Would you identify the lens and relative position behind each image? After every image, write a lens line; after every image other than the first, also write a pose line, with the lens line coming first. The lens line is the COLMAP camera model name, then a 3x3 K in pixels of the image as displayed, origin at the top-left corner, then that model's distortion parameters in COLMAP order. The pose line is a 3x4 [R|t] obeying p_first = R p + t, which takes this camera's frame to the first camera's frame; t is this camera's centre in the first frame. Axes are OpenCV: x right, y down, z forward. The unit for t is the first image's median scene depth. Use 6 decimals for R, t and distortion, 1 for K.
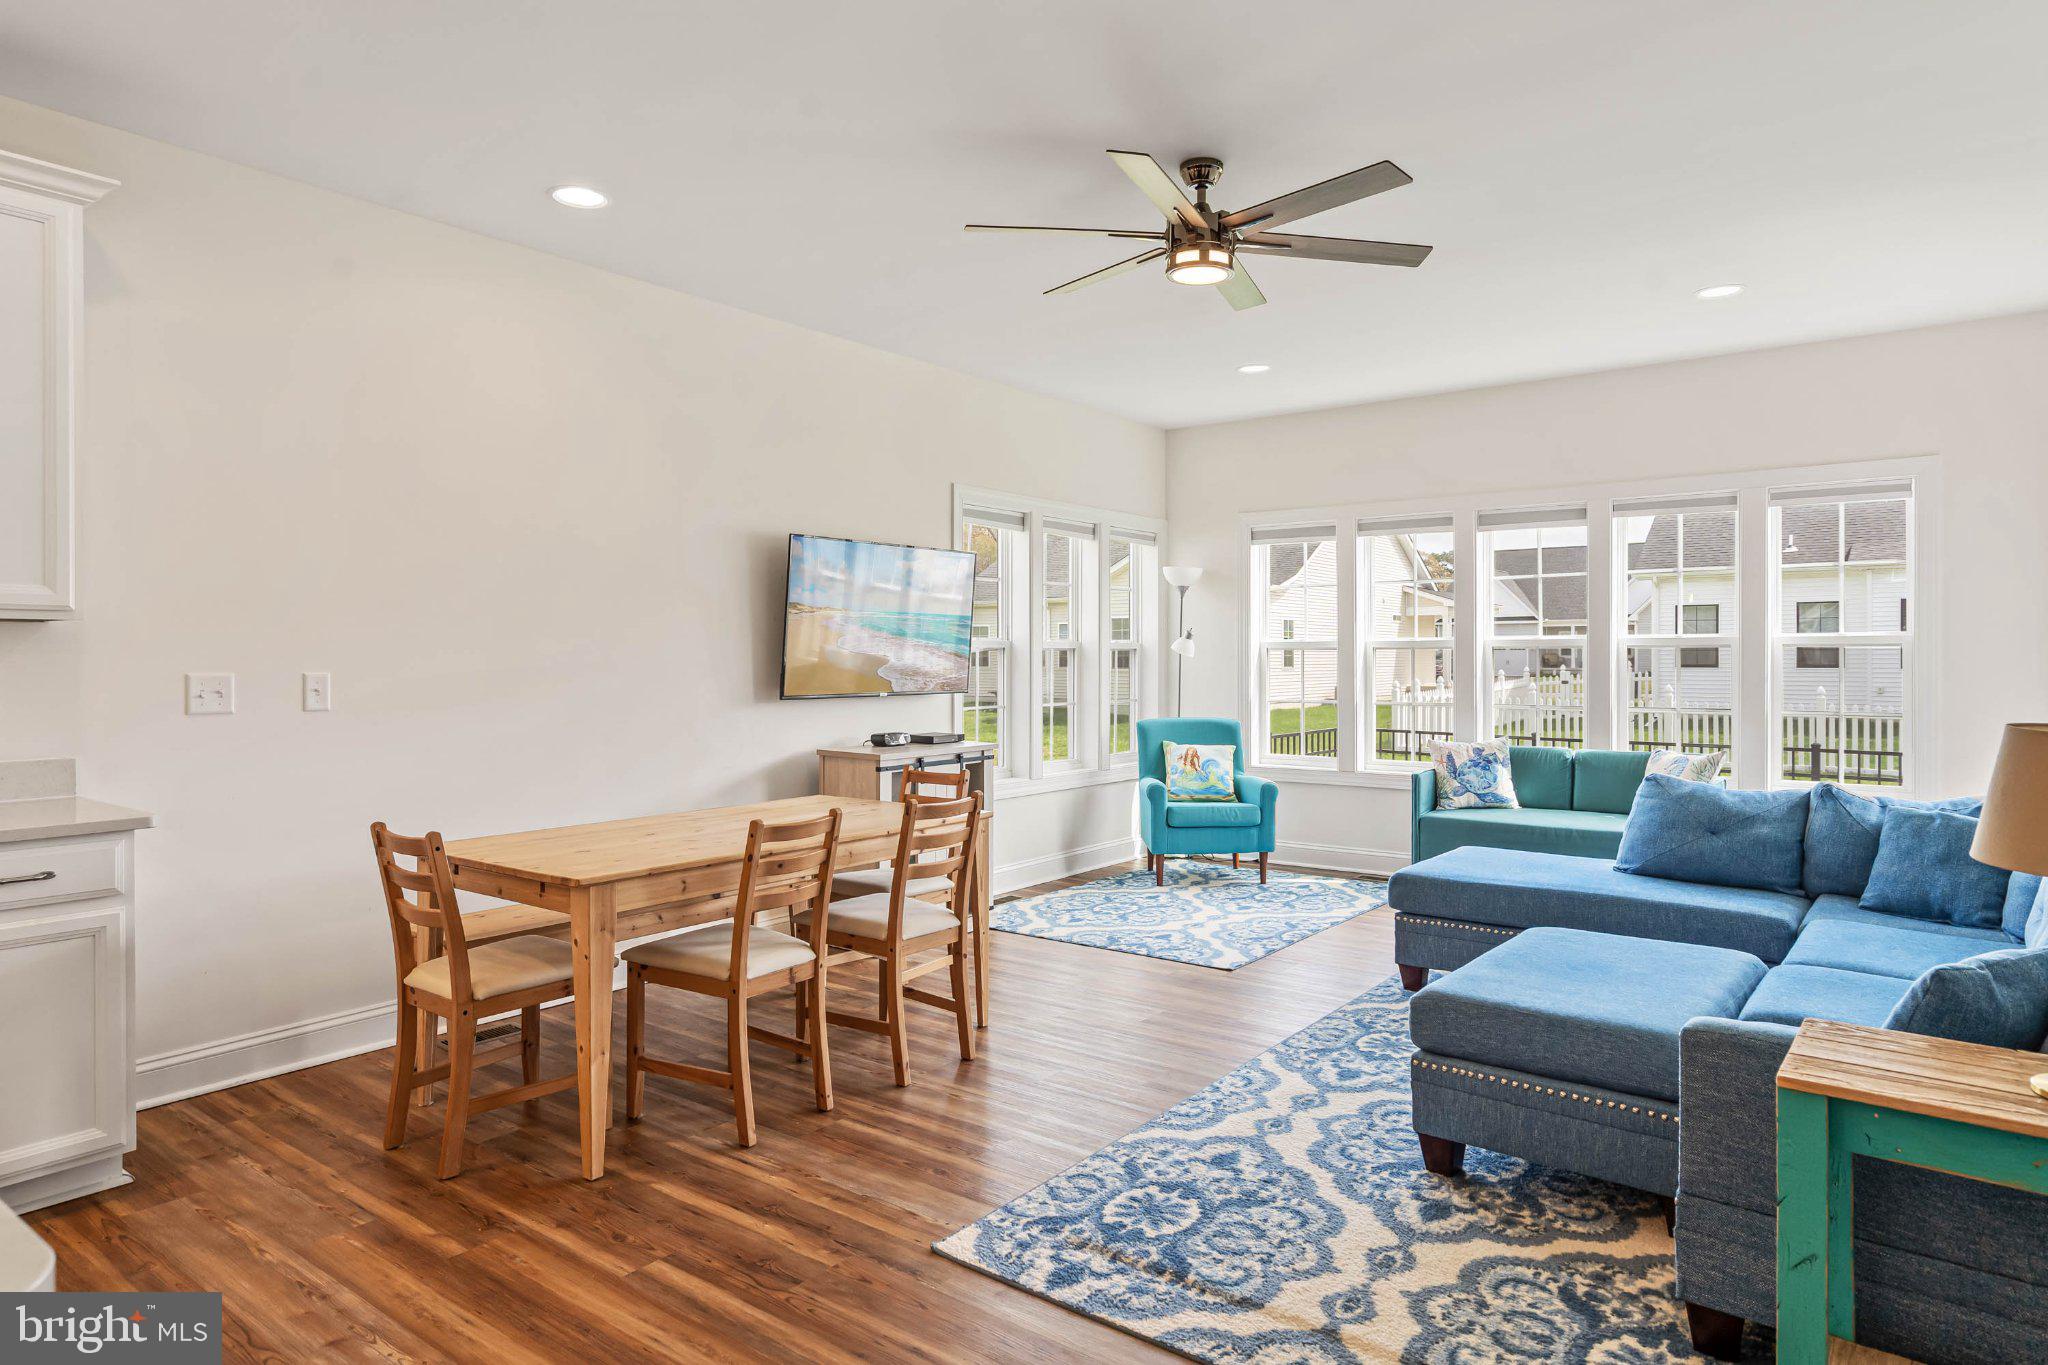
lens RADIAL K [[1170.2, 0, 1030.5], [0, 1170.2, 663.0], [0, 0, 1]] dist [0.002908, -0.002626]
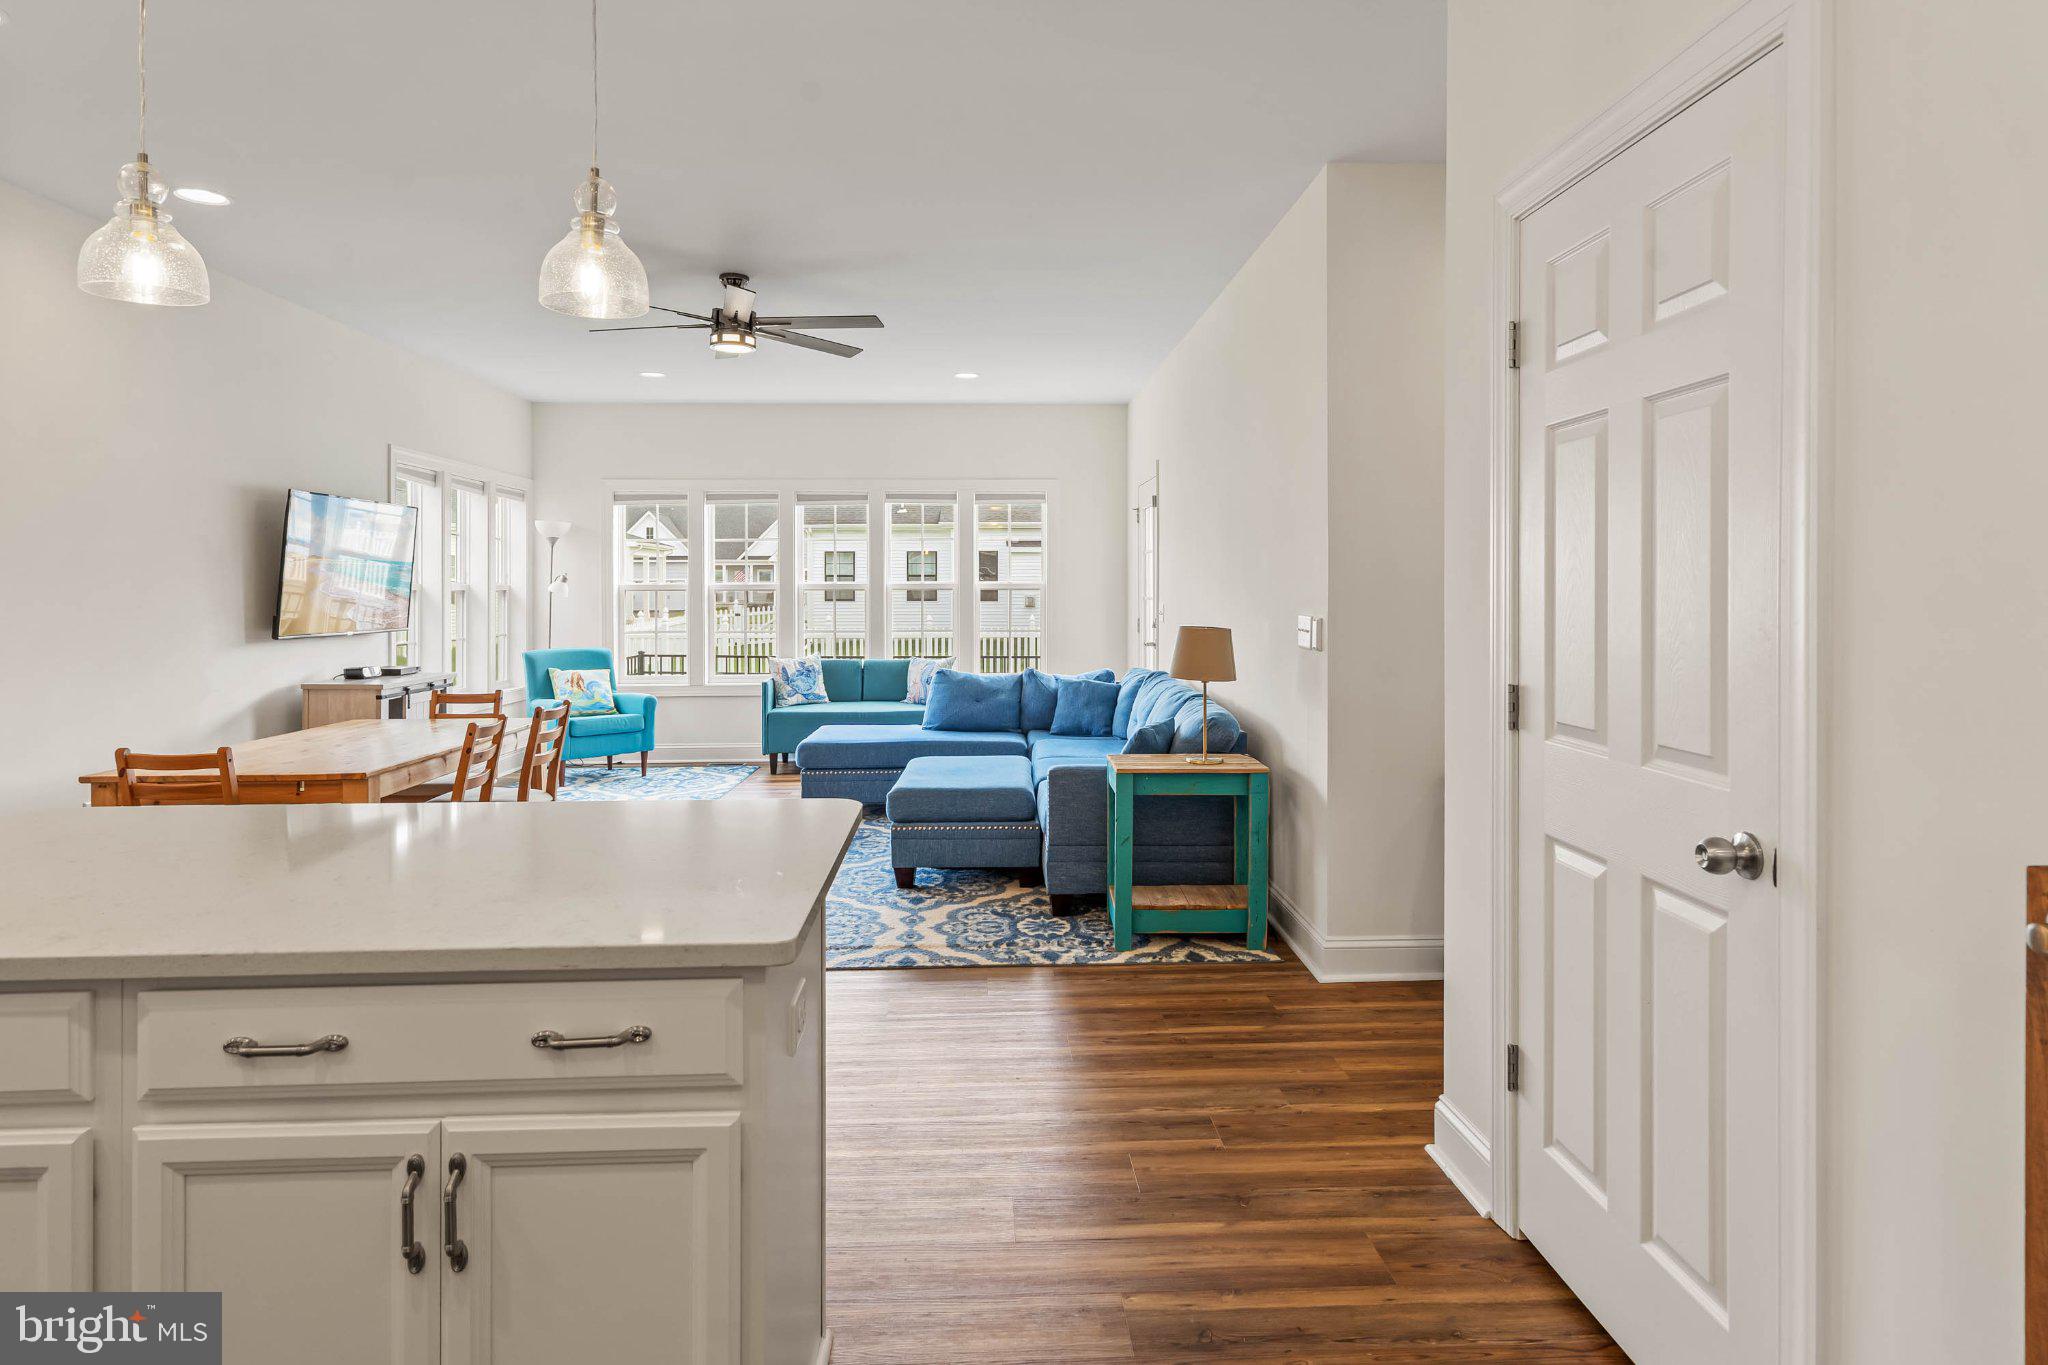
lens RADIAL K [[1110.3, 0, 1011.1], [0, 1110.3, 587.8], [0, 0, 1]] dist [-0.000612, 0.001014]
pose [[0.771138, 0.001656, 0.636666, -0.489473], [0.004229, 0.999961, -0.007724, -0.008315], [-0.636654, 0.008648, 0.771101, -0.334557]]
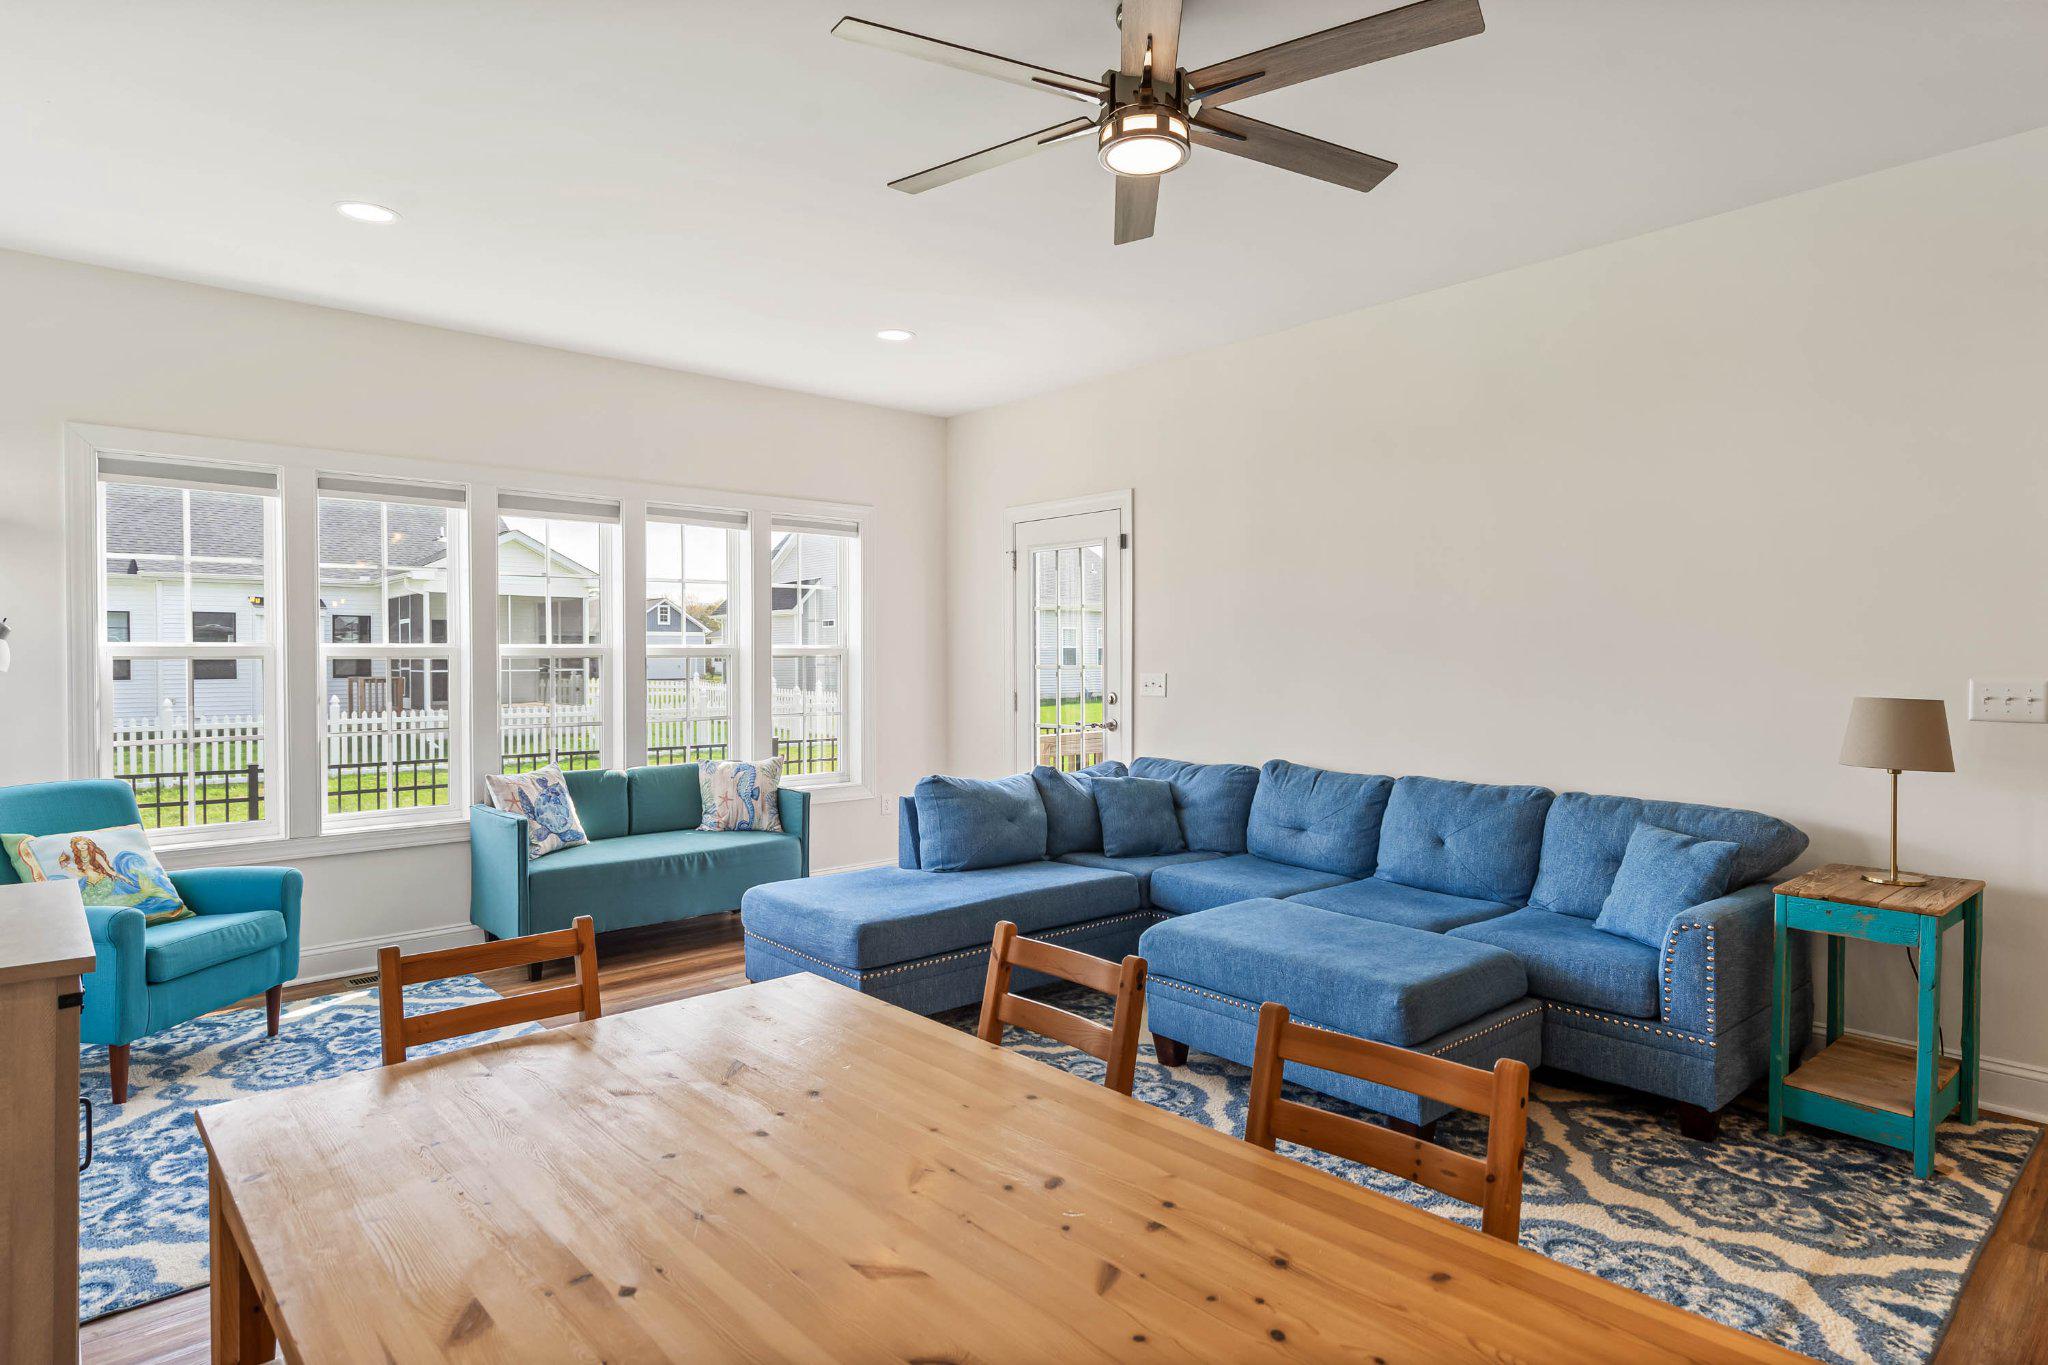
lens RADIAL K [[1110.3, 0, 1011.3], [0, 1110.3, 678.4], [0, 0, 1]] dist [-0.000612, 0.001014]
pose [[0.205848, -0.017895, 0.978420, -0.563459], [0.011129, 0.999811, 0.015945, -0.012099], [-0.978521, 0.007607, 0.206008, 0.929355]]
